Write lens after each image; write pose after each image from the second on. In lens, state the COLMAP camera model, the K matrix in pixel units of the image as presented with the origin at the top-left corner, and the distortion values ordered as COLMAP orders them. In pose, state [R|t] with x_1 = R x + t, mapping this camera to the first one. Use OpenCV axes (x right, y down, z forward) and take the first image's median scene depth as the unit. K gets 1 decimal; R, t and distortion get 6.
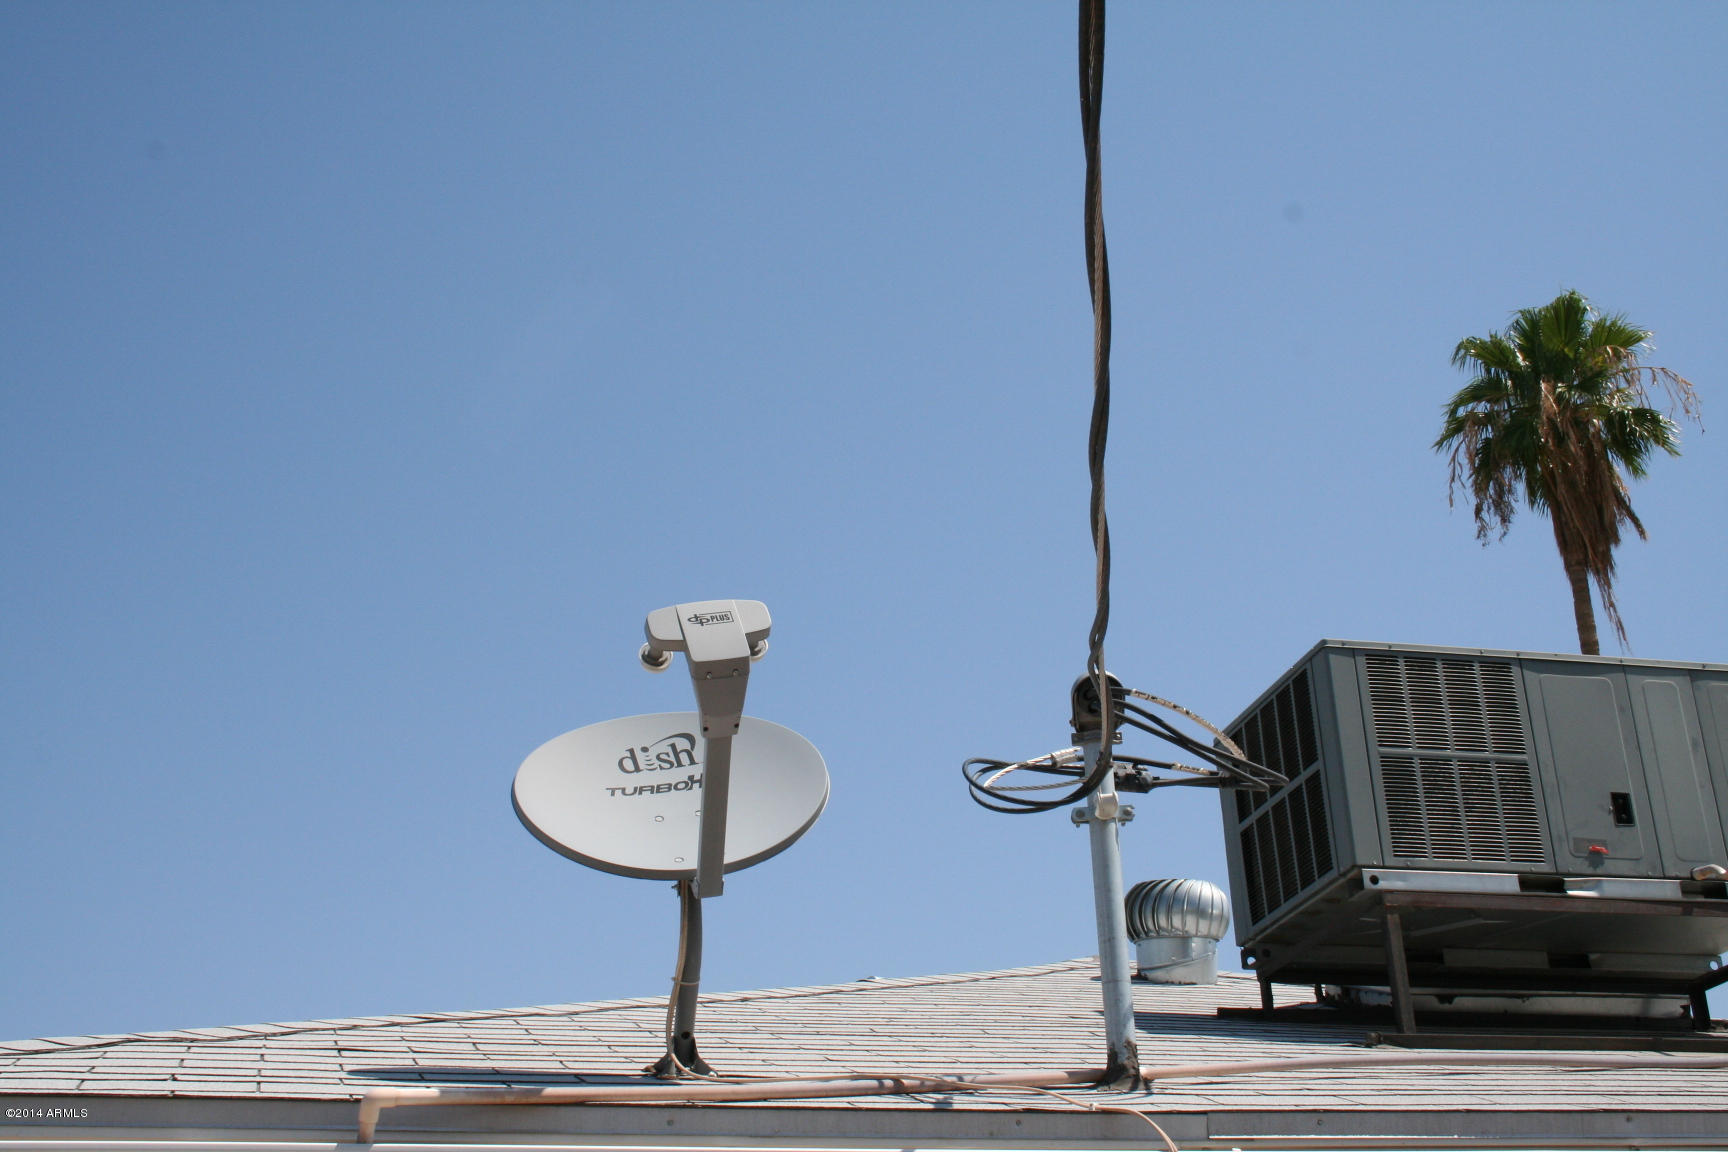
lens RADIAL K [[2287.2, 0, 854.3], [0, 2287.2, 572.8], [0, 0, 1]] dist [-0.013759, 0.000000]
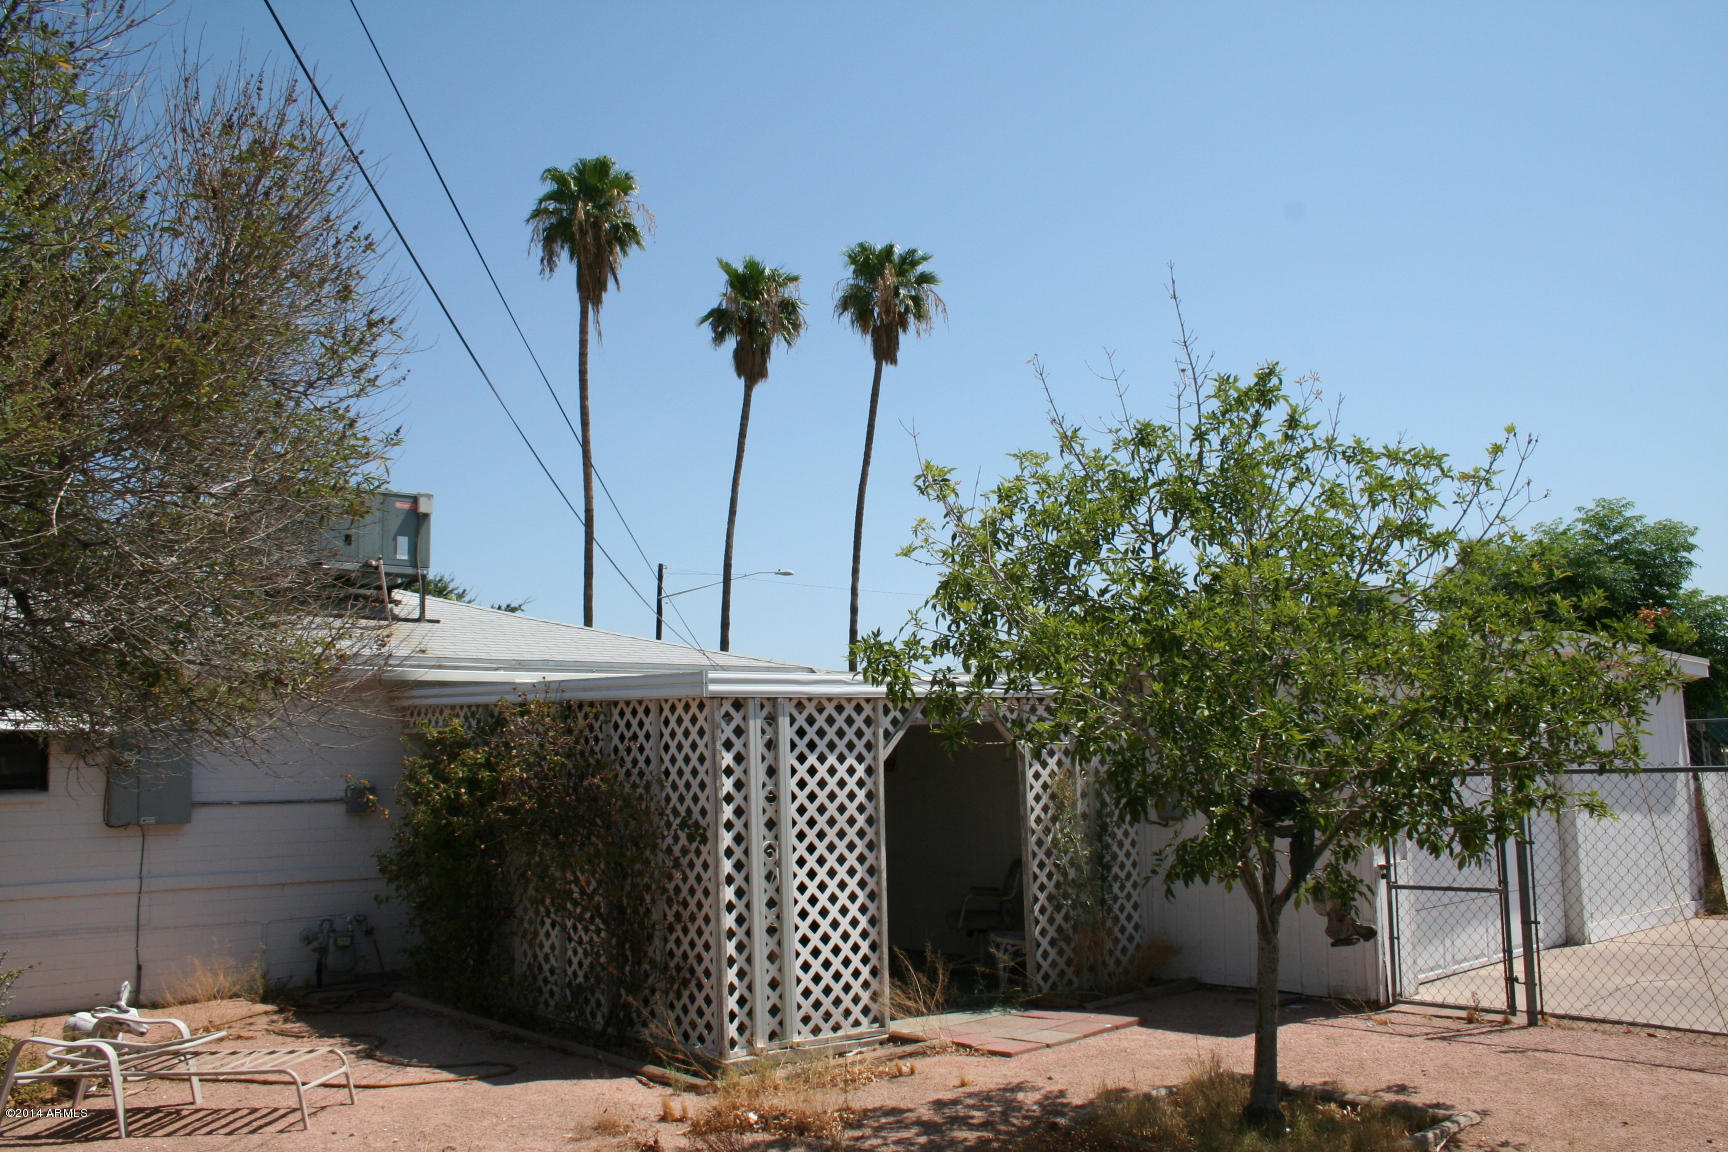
lens RADIAL K [[1394.7, 0, 865.3], [0, 1394.7, 586.7], [0, 0, 1]] dist [-0.124297, 0.071680]
pose [[0.894777, 0.077129, 0.439801, 0.031576], [-0.193541, 0.954625, 0.226346, -0.080458], [-0.402387, -0.287649, 0.869105, -0.187294]]
